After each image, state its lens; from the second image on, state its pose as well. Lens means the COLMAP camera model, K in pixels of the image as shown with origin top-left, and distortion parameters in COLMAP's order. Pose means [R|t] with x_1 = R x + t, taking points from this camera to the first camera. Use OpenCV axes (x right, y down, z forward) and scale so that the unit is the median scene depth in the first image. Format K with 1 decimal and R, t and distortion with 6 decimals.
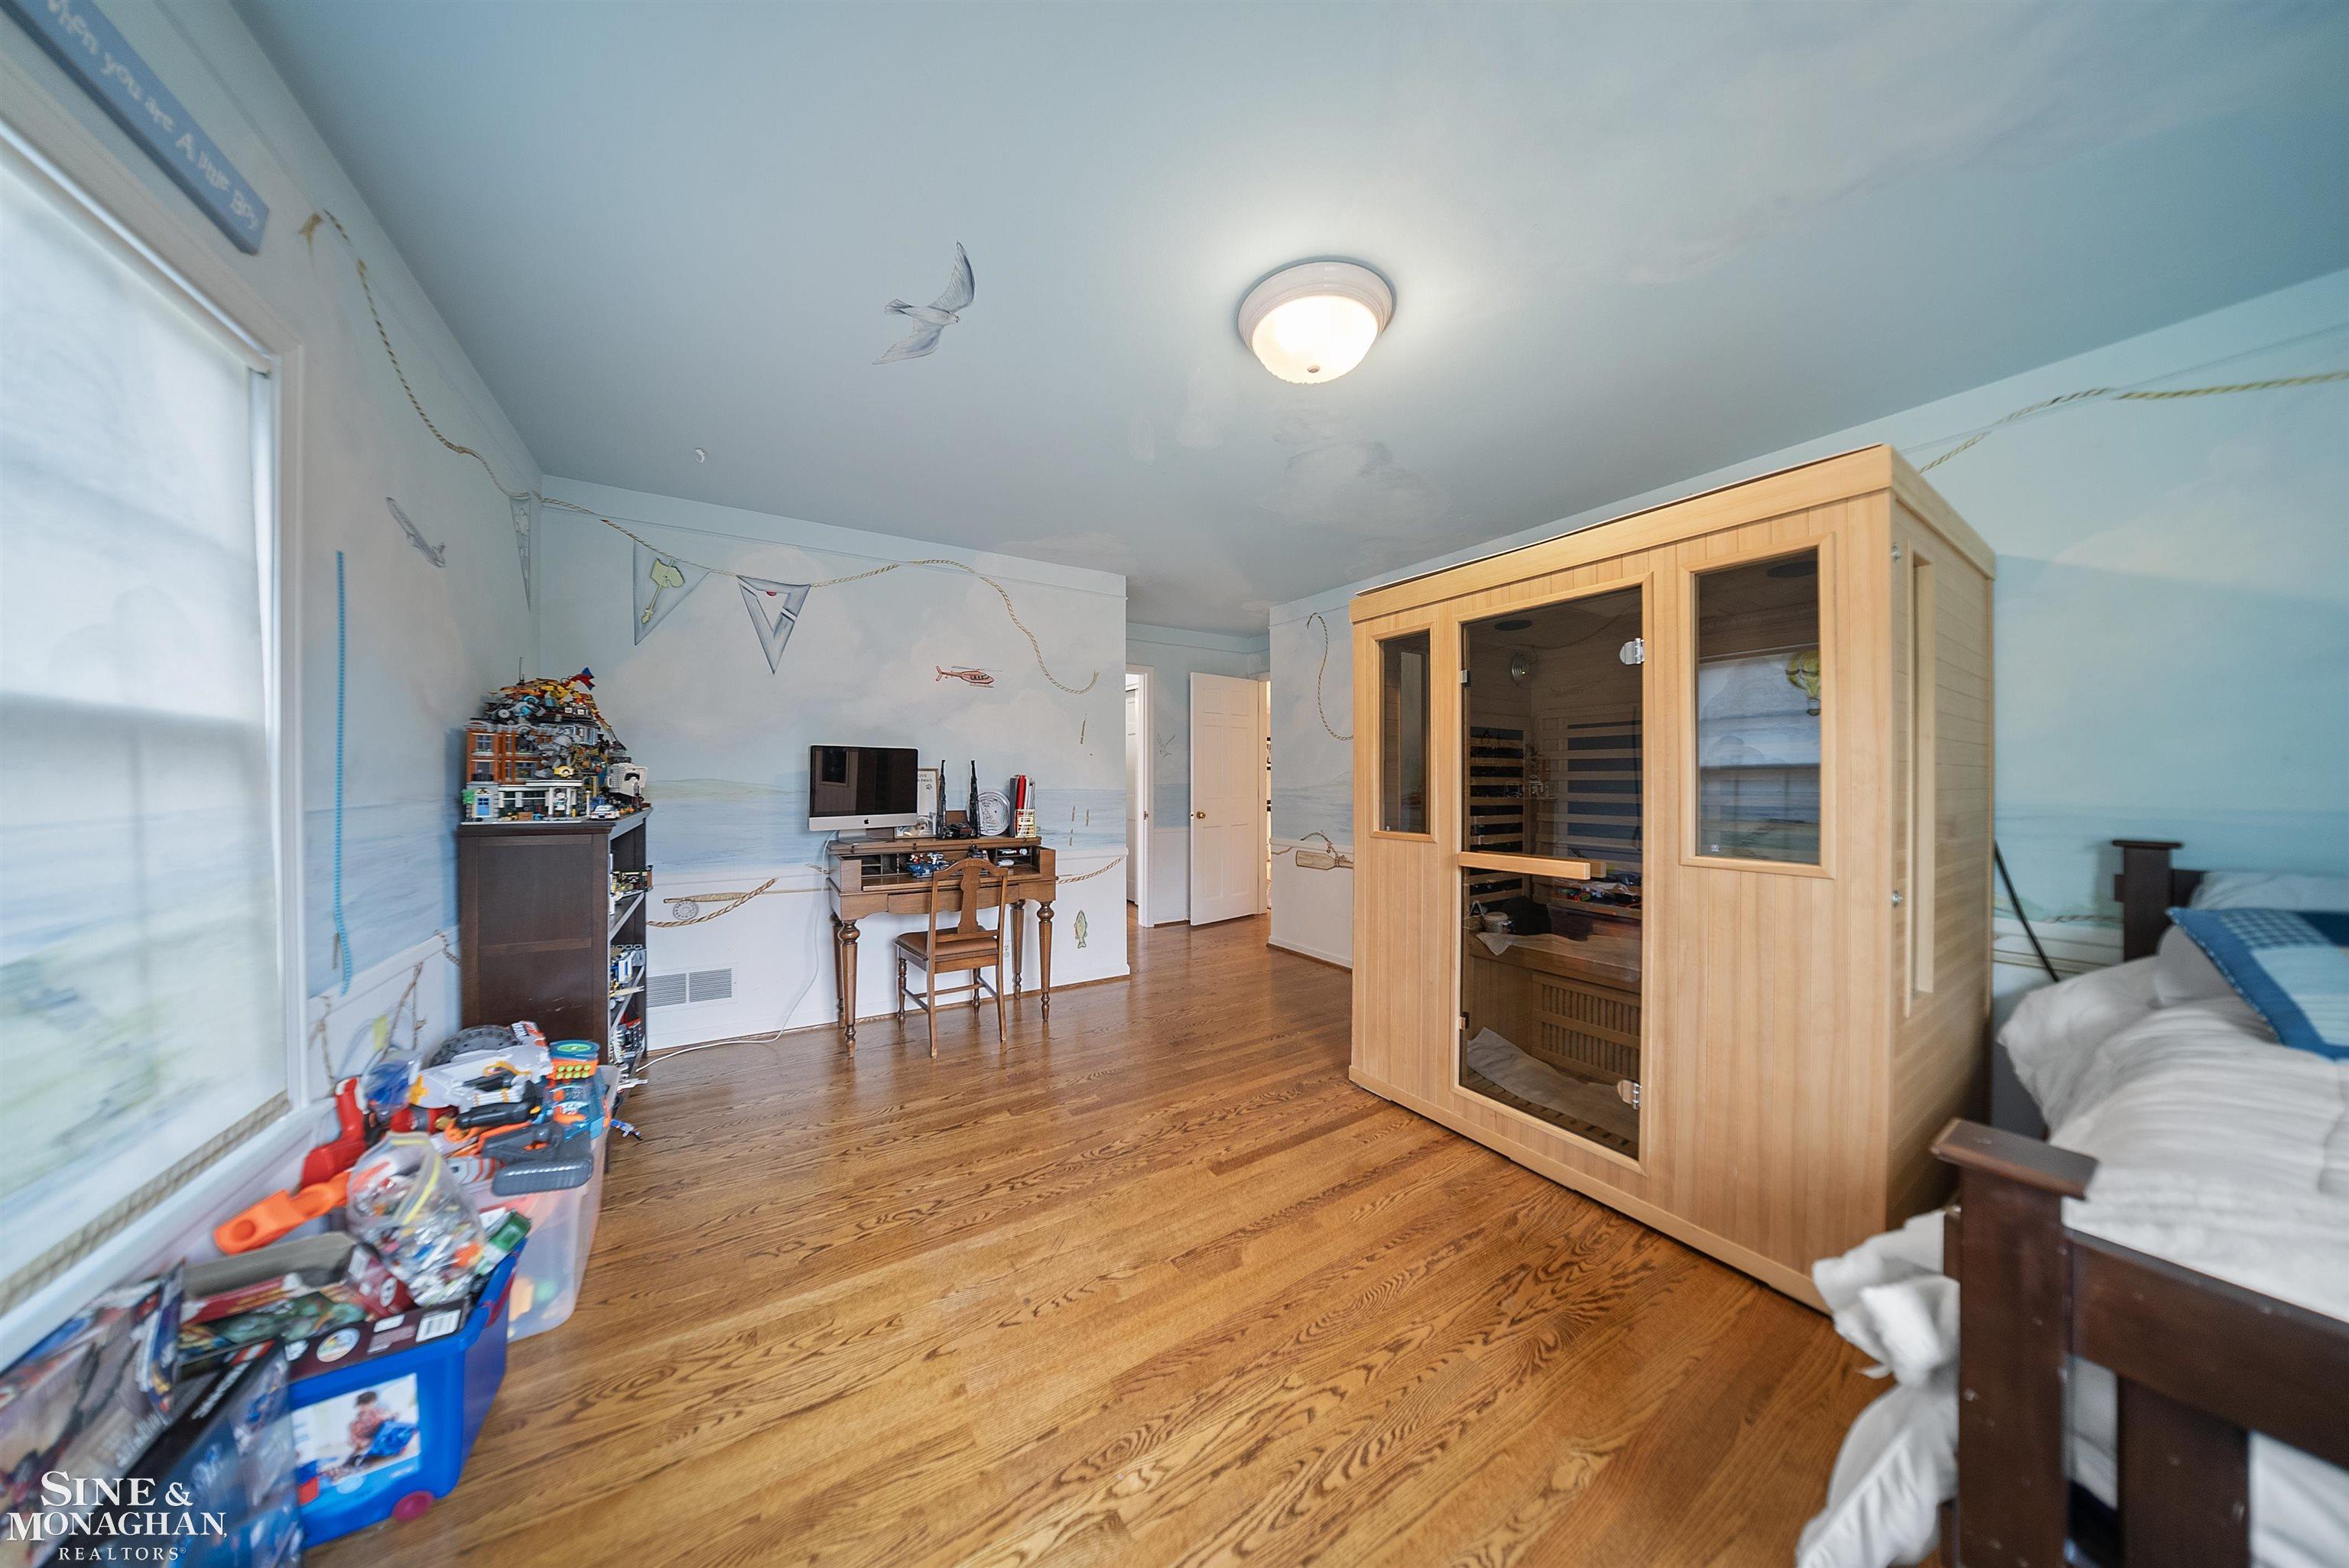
lens RADIAL K [[800.6, 0, 1186.8], [0, 800.6, 778.6], [0, 0, 1]] dist [0.000035, 0.000096]
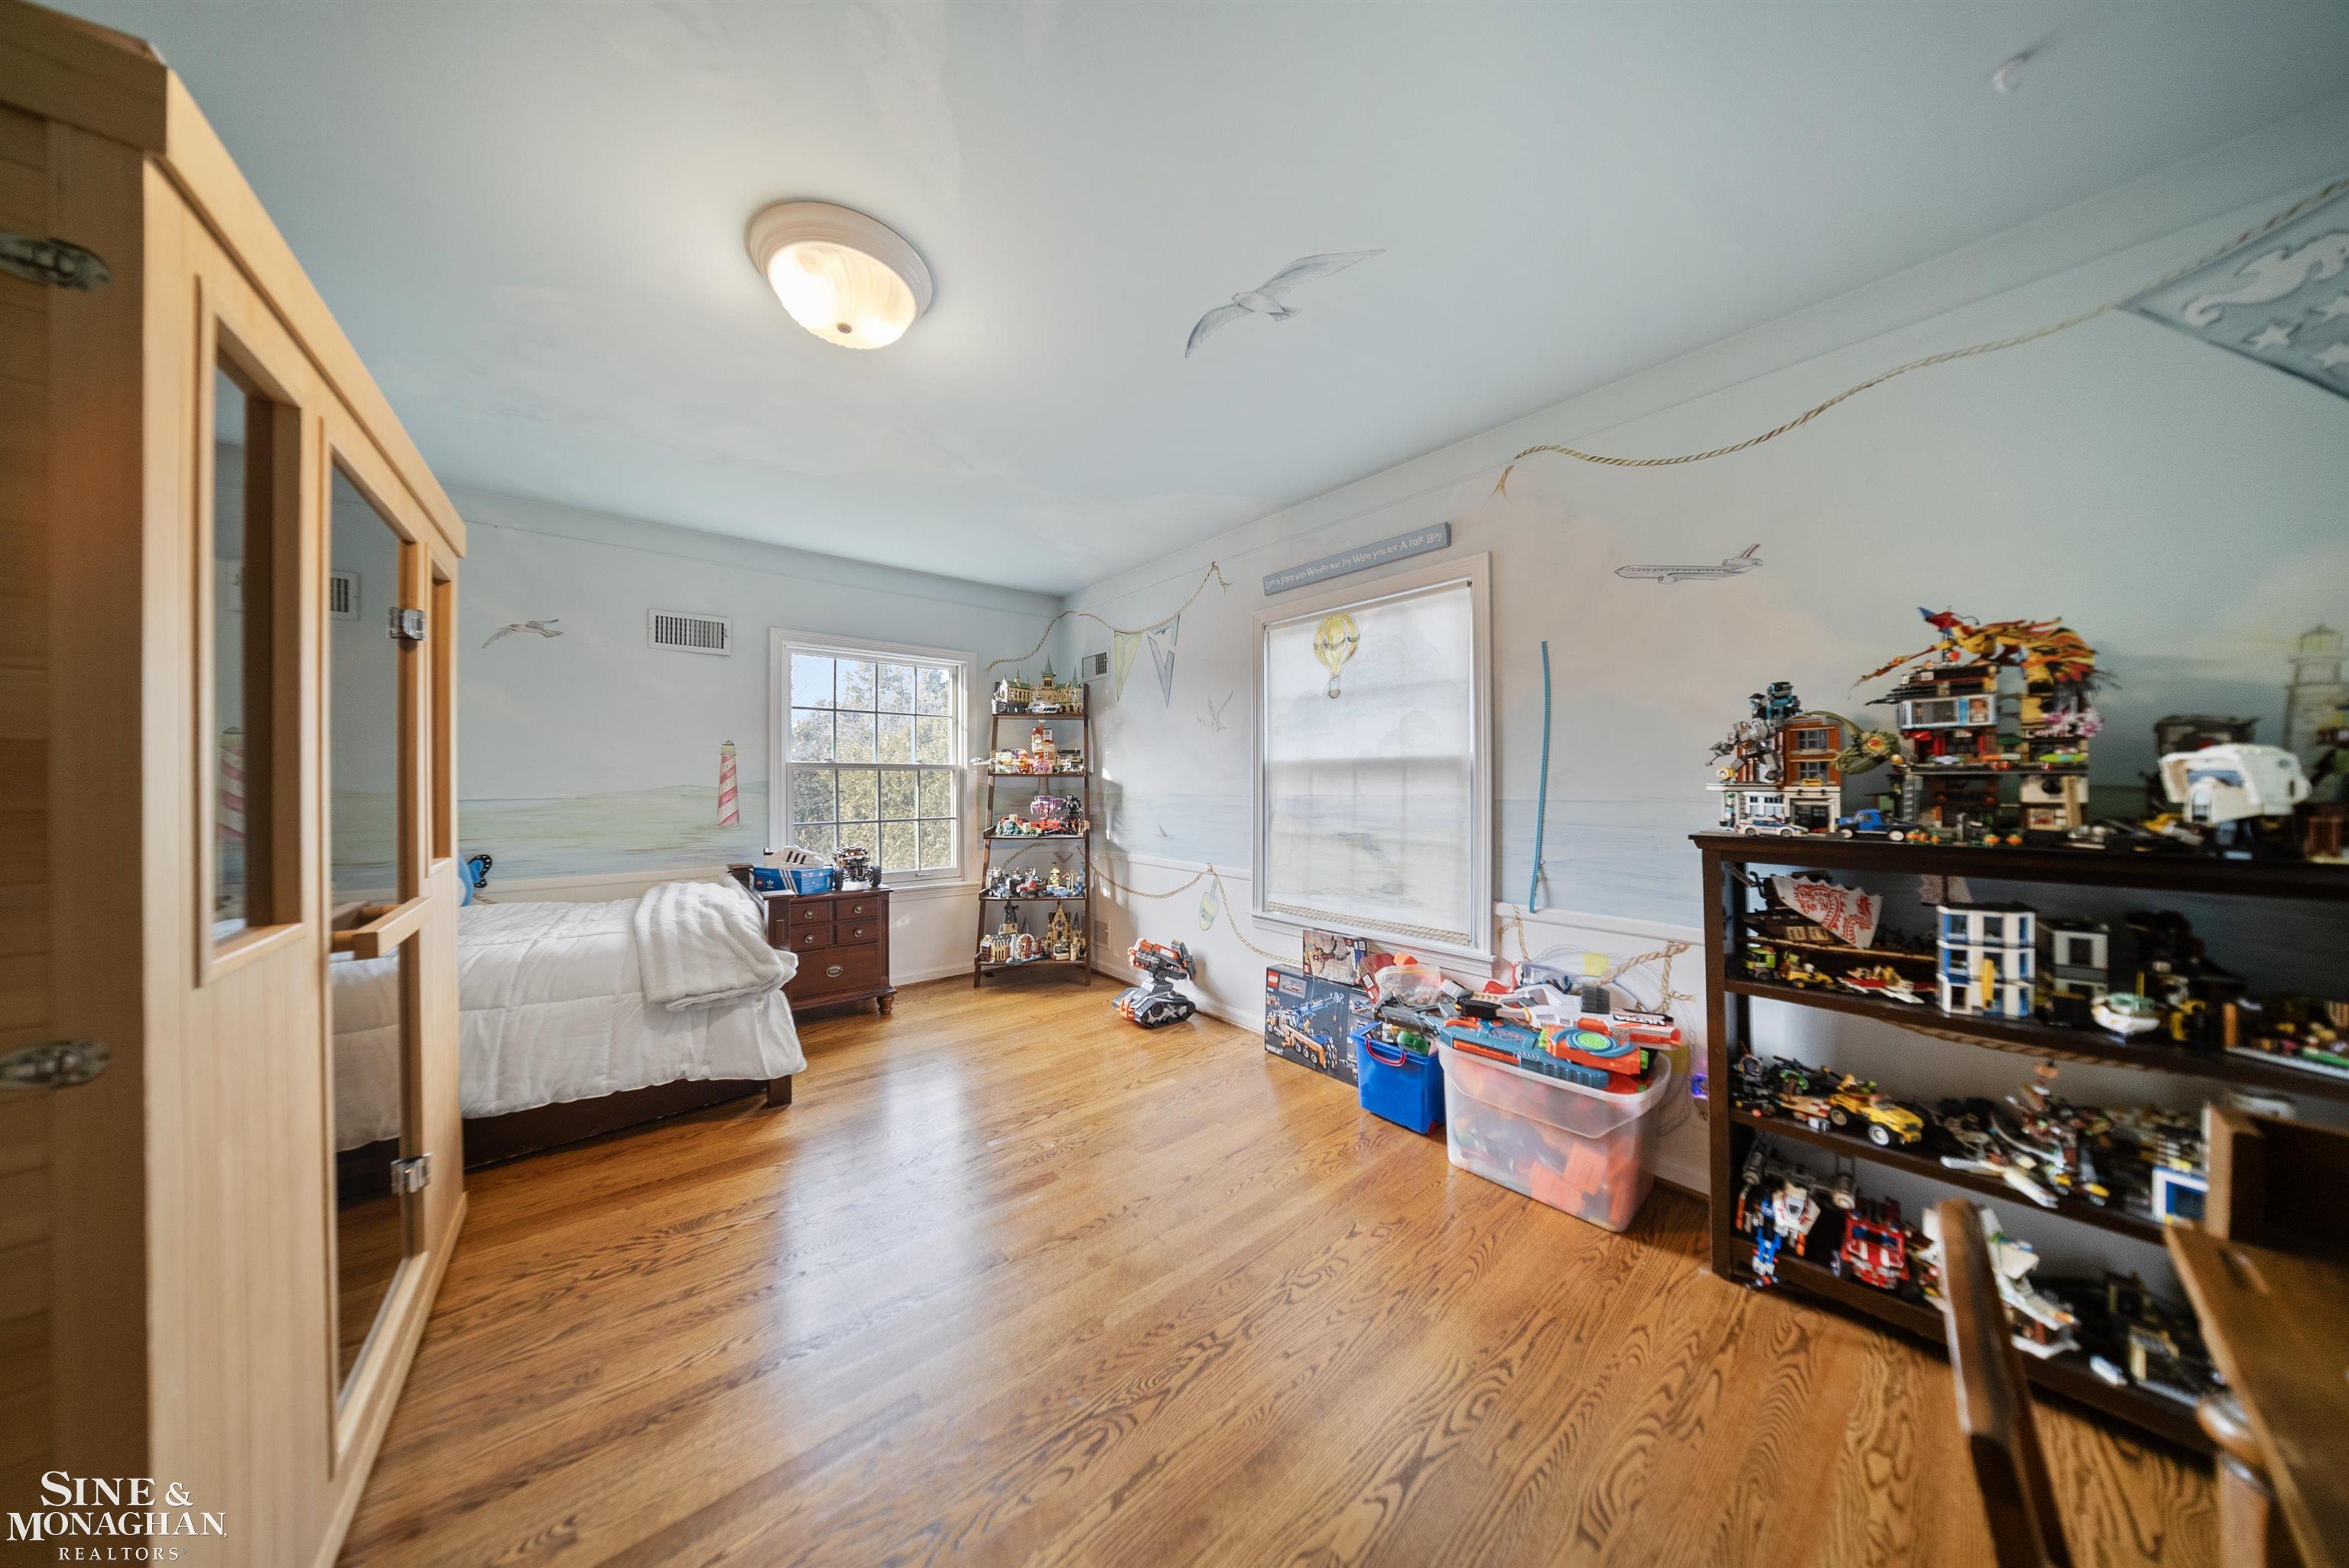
lens RADIAL K [[800.6, 0, 1186.8], [0, 800.6, 778.6], [0, 0, 1]] dist [0.000035, 0.000096]
pose [[-0.994347, 0.003490, -0.106119, -0.248228], [0.003027, 0.999985, 0.004523, -0.027286], [0.106133, 0.004177, -0.994343, 3.718863]]
